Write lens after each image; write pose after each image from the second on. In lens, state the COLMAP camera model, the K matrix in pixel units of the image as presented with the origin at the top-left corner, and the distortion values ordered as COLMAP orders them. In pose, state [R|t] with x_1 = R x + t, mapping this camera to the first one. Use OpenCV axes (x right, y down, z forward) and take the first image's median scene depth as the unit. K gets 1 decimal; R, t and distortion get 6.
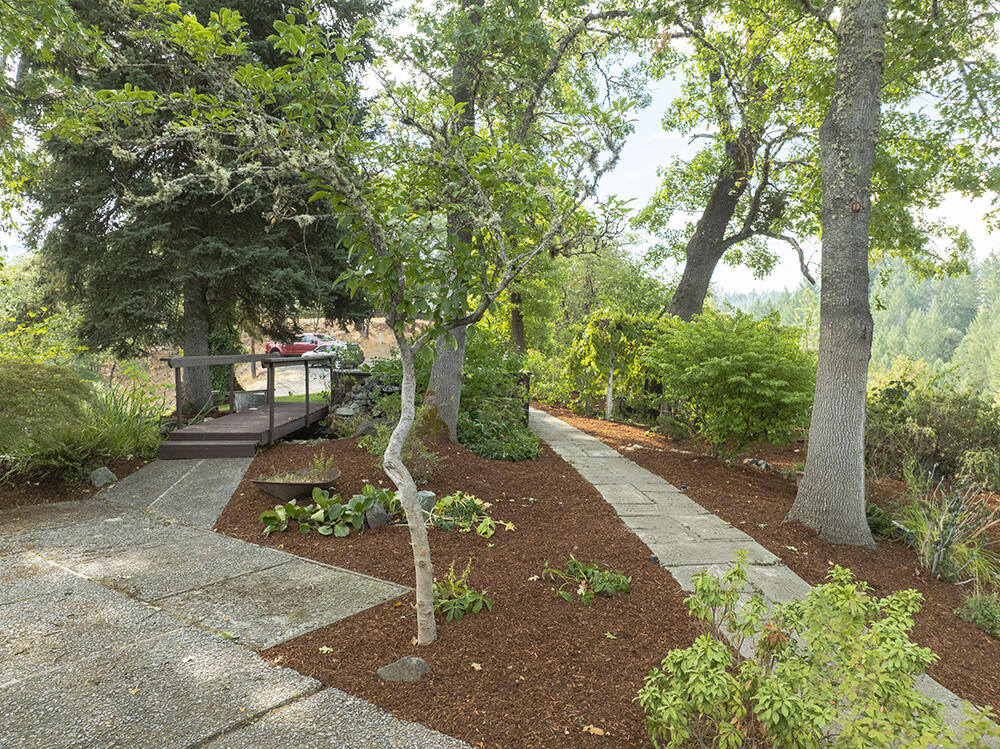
lens RADIAL K [[709.8, 0, 498.0], [0, 709.8, 374.4], [0, 0, 1]] dist [-0.054996, 0.032295]
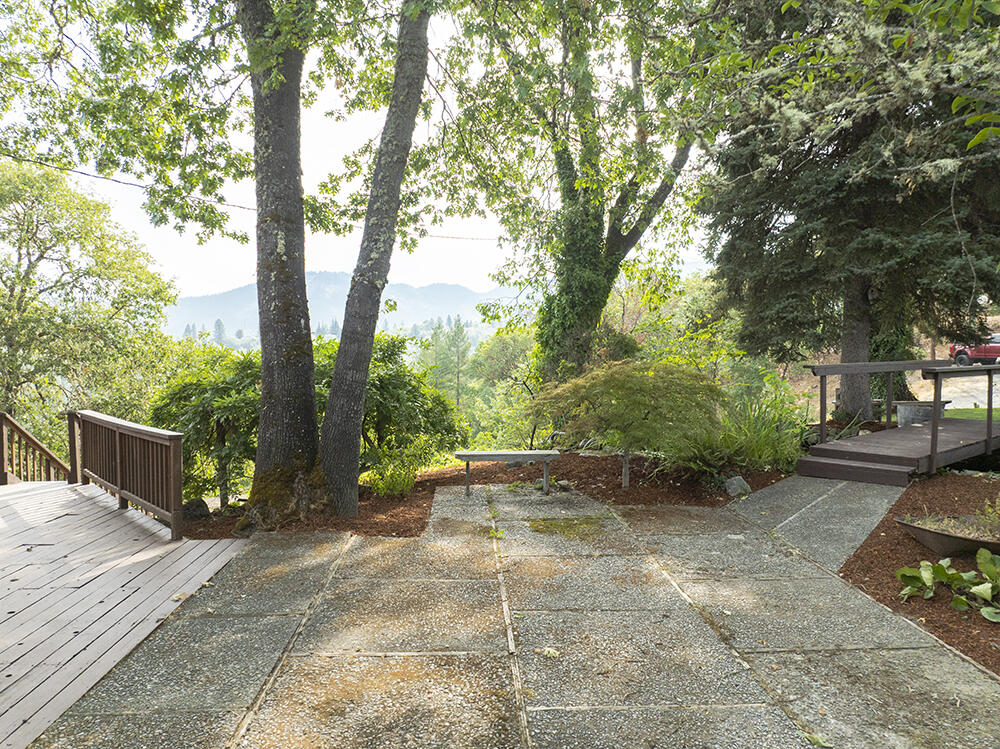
lens RADIAL K [[709.8, 0, 498.0], [0, 709.8, 374.4], [0, 0, 1]] dist [-0.054996, 0.032295]
pose [[0.624403, 0.027829, -0.780607, -0.009573], [-0.029717, 0.999488, 0.011862, -0.009392], [0.780537, 0.015791, 0.624910, 0.105266]]
